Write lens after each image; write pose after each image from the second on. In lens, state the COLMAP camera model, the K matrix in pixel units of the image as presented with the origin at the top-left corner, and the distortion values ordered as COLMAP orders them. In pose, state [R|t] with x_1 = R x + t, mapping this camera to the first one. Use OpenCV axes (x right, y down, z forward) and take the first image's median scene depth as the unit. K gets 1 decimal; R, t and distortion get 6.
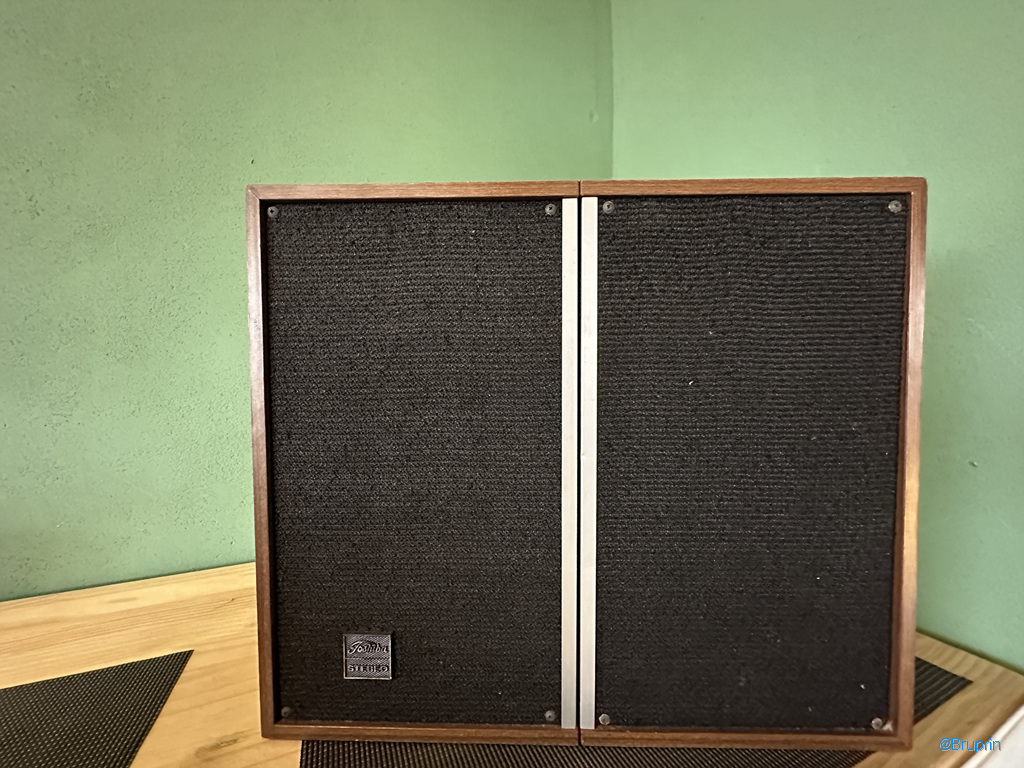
lens RADIAL K [[404.2, 0, 507.2], [0, 404.2, 387.2], [0, 0, 1]] dist [-0.002968, 0.000220]
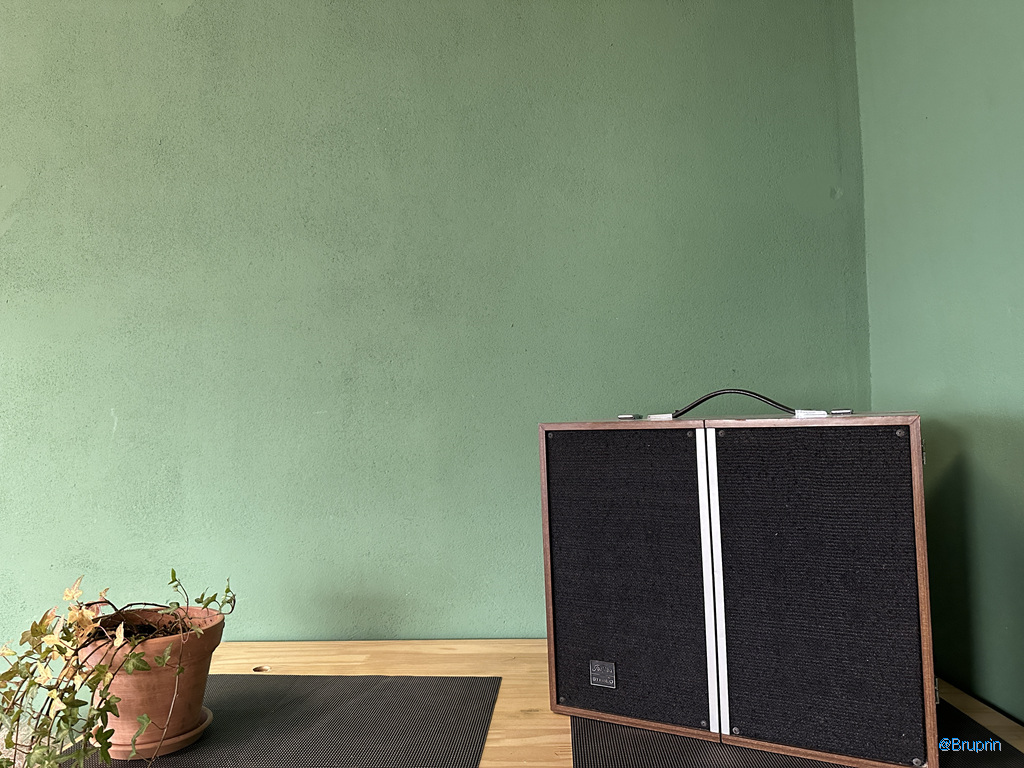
lens RADIAL K [[718.0, 0, 492.9], [0, 718.0, 381.7], [0, 0, 1]] dist [0.161128, -0.317359]
pose [[0.881728, -0.047478, -0.469363, 0.863639], [0.014804, 0.997217, -0.073063, -0.439211], [0.471526, 0.057473, 0.879977, -2.307738]]
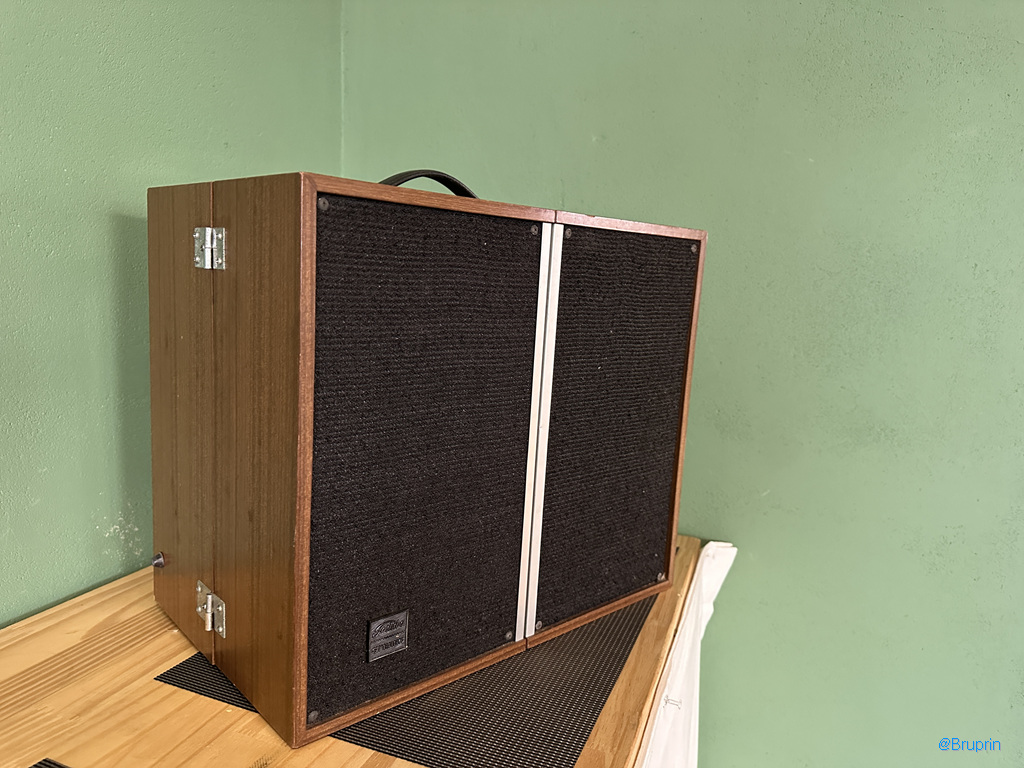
lens RADIAL K [[714.8, 0, 490.7], [0, 714.8, 379.9], [0, 0, 1]] dist [0.158181, -0.222371]
pose [[0.727994, -0.059382, 0.683007, -1.445650], [-0.037851, 0.991241, 0.126524, -0.257868], [-0.684538, -0.117961, 0.719370, -0.494864]]
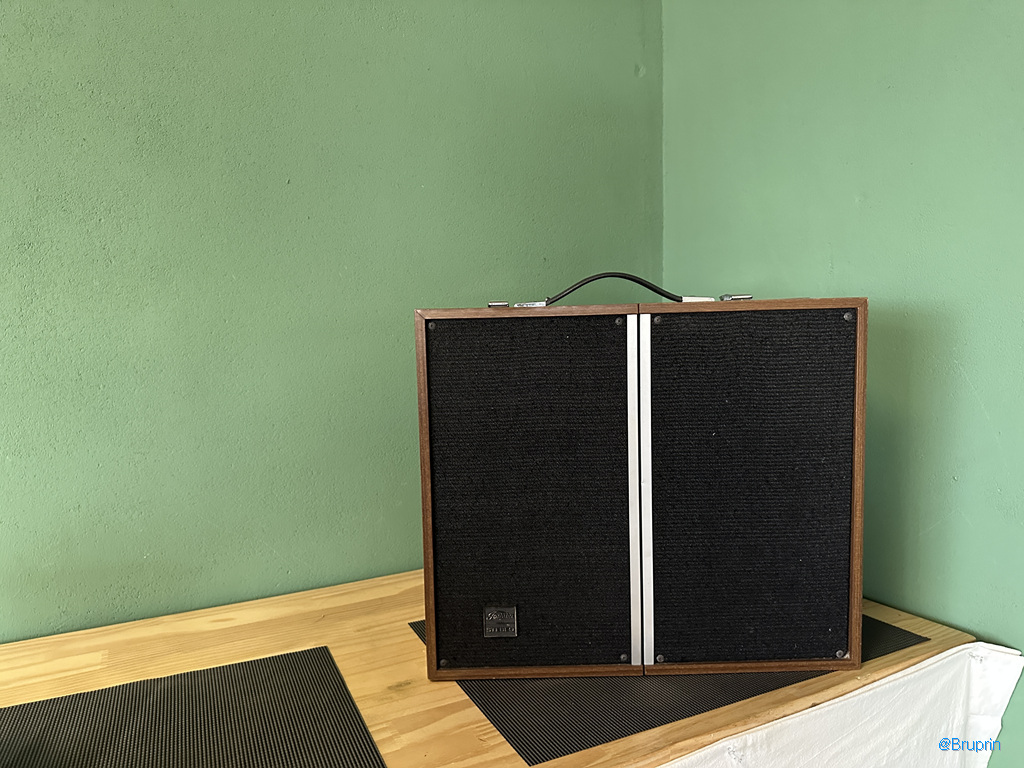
lens RADIAL K [[718.0, 0, 492.9], [0, 718.0, 381.7], [0, 0, 1]] dist [0.161128, -0.317359]
pose [[0.999465, -0.024831, 0.021279, -0.414772], [0.023497, 0.997873, 0.060813, -0.381453], [-0.022744, -0.060281, 0.997922, -1.643442]]
